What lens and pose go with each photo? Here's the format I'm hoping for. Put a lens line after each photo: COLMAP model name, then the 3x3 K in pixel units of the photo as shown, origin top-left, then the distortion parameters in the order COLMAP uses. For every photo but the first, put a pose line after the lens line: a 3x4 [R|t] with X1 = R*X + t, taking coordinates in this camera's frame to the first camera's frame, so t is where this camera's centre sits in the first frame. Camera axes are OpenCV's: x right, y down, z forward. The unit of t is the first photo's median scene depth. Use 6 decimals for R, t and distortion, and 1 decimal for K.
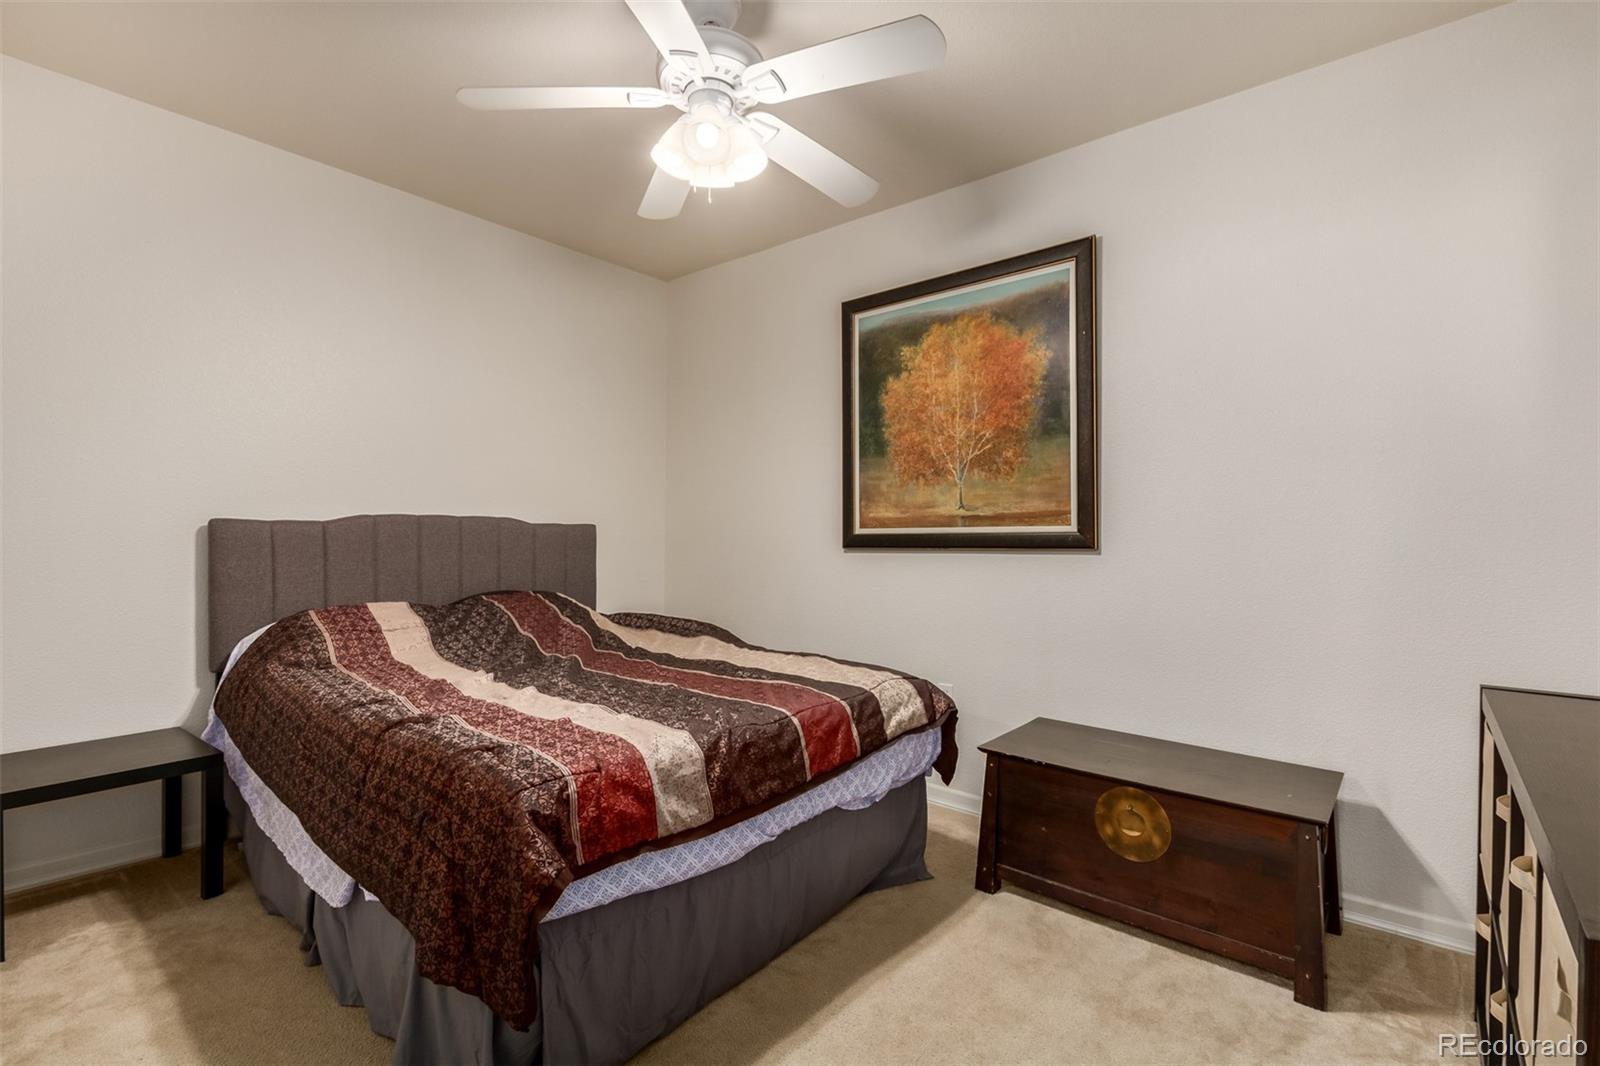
lens RADIAL K [[726.8, 0, 800.1], [0, 726.8, 541.8], [0, 0, 1]] dist [0.011552, -0.004176]
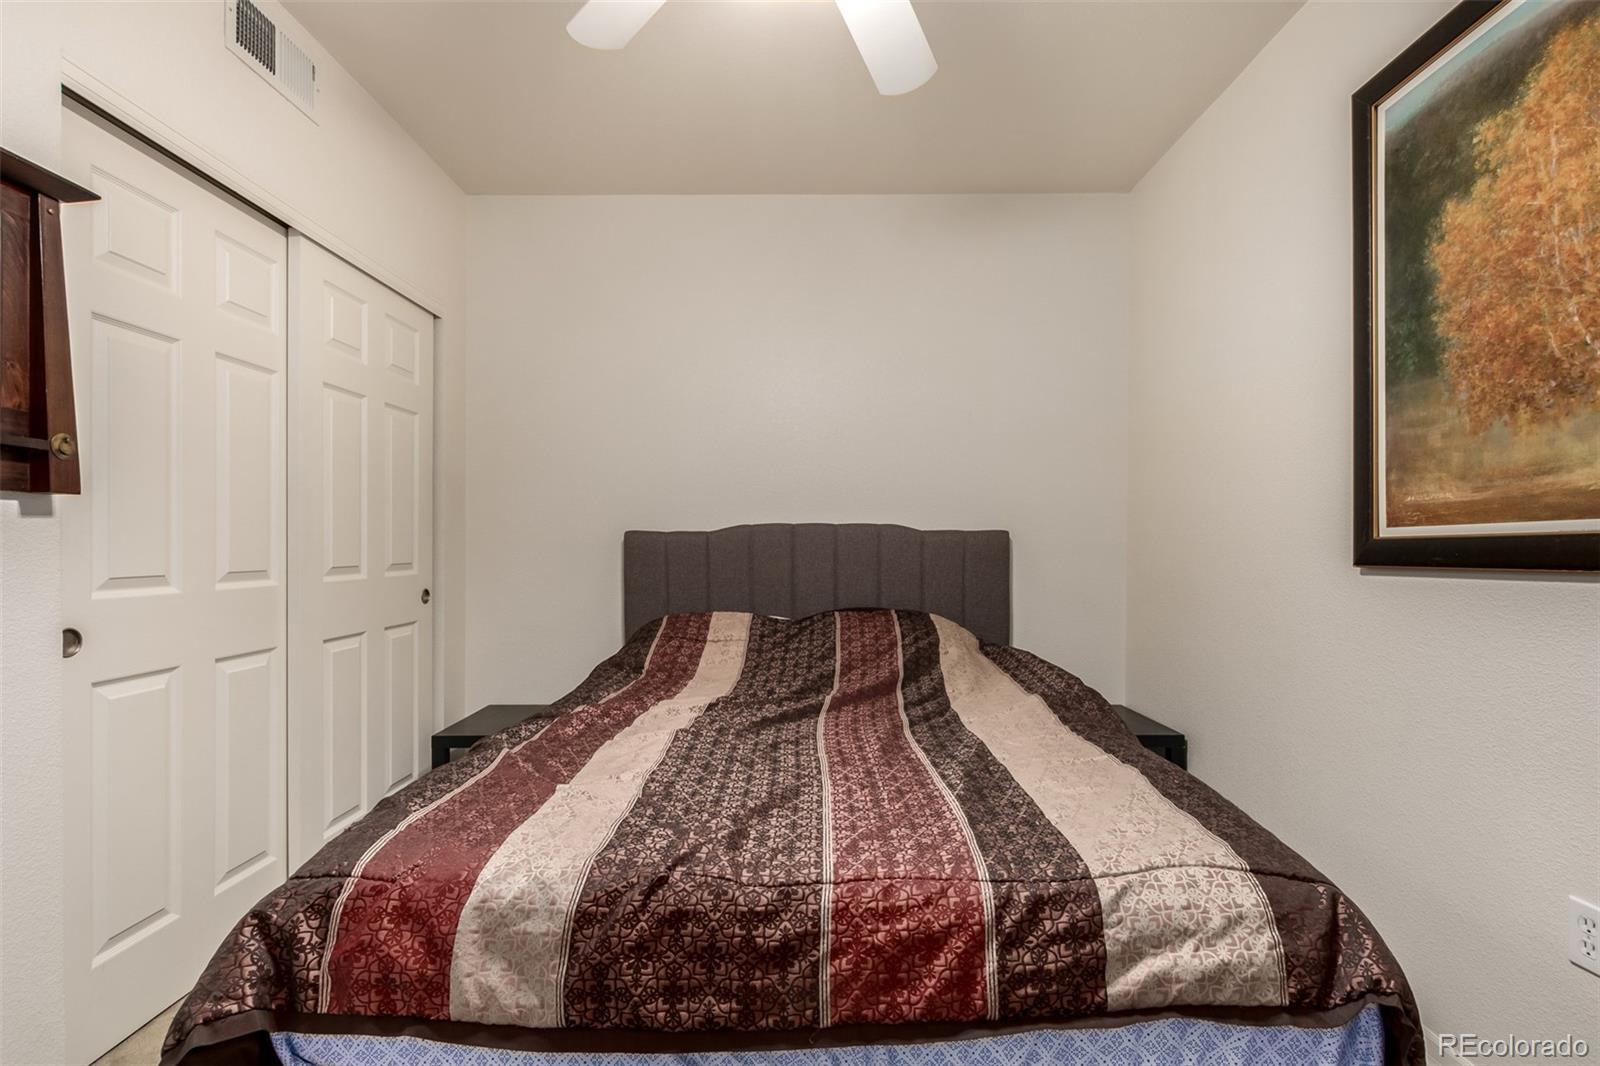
lens RADIAL K [[726.8, 0, 800.1], [0, 726.8, 541.8], [0, 0, 1]] dist [0.011552, -0.004176]
pose [[0.623432, -0.007336, -0.781843, 0.236321], [-0.000558, 0.999952, -0.009828, -0.003292], [0.781877, 0.006564, 0.623398, 0.392404]]
